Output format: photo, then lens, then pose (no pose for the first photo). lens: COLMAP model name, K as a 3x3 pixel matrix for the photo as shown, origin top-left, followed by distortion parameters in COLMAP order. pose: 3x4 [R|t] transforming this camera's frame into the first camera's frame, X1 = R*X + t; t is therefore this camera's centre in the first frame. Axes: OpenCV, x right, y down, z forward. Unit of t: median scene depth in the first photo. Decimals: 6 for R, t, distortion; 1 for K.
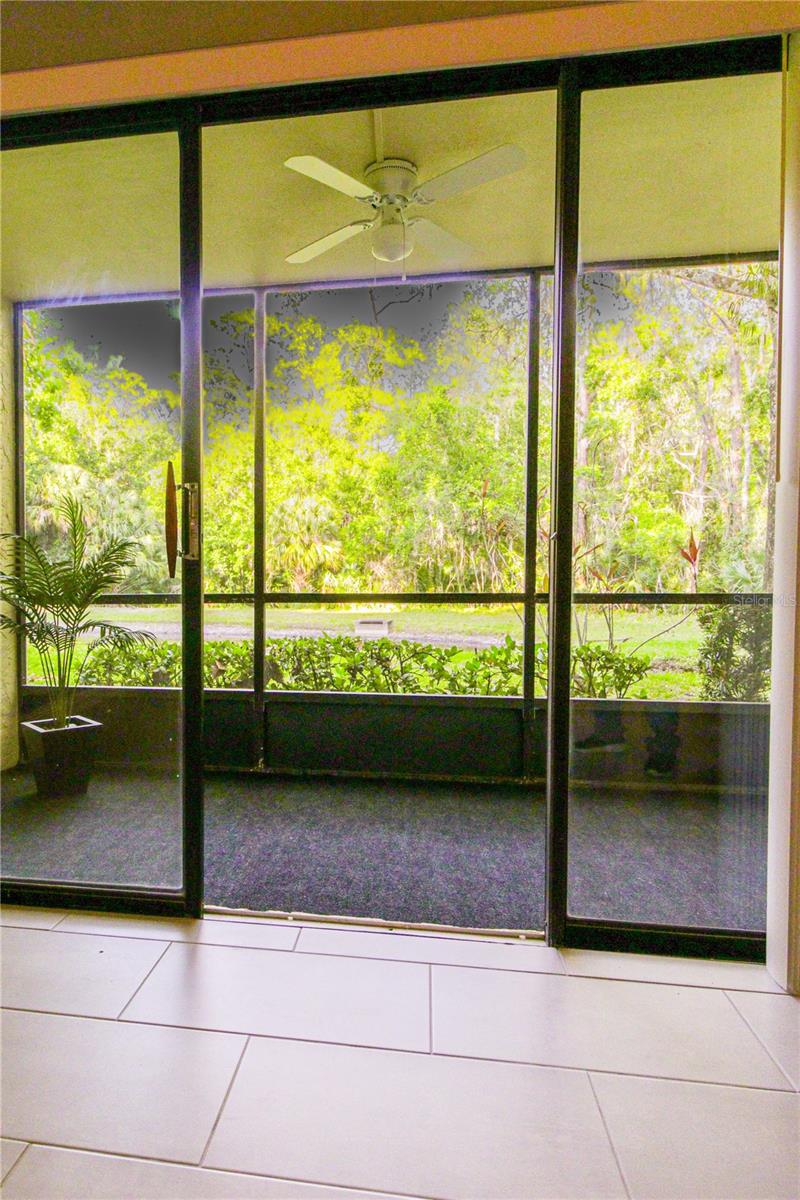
lens RADIAL K [[693.2, 0, 400.0], [0, 693.2, 600.0], [0, 0, 1]] dist [-0.000441, 0.000090]
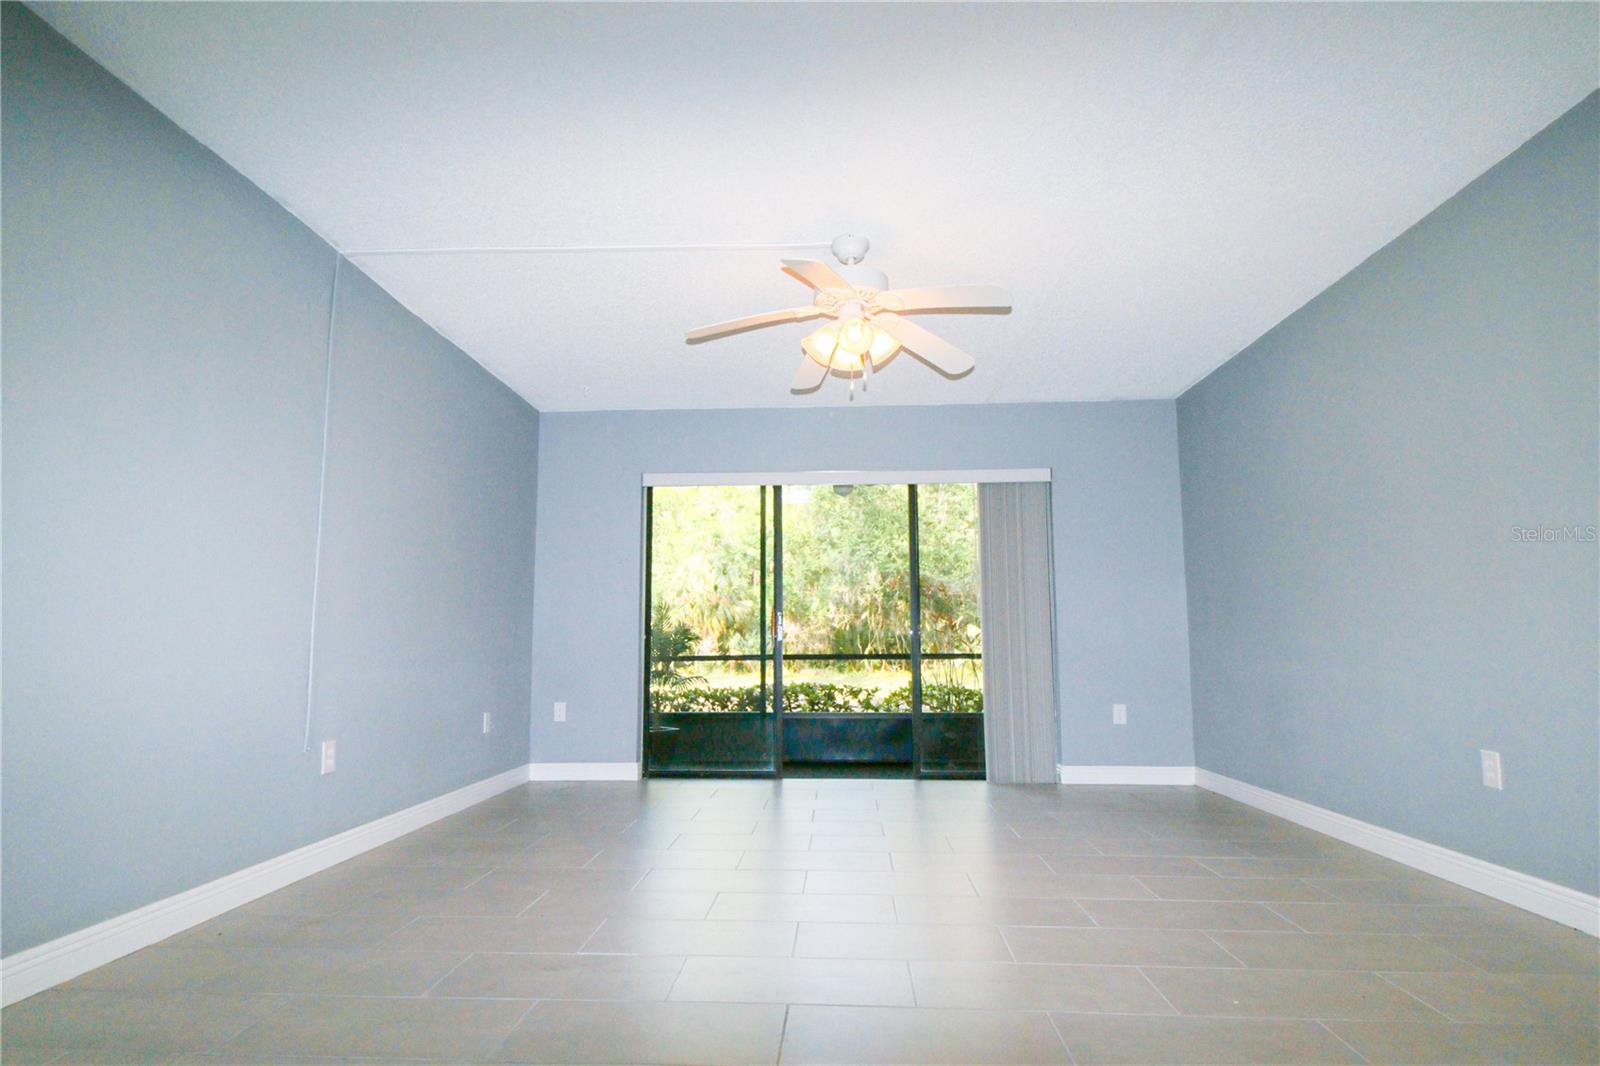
lens RADIAL K [[755.3, 0, 801.1], [0, 755.3, 577.9], [0, 0, 1]] dist [0.000460, -0.000049]
pose [[0.999872, -0.006502, -0.014629, -0.065916], [0.004792, 0.993466, -0.114024, 0.012818], [0.015274, 0.113939, 0.993370, -0.730013]]
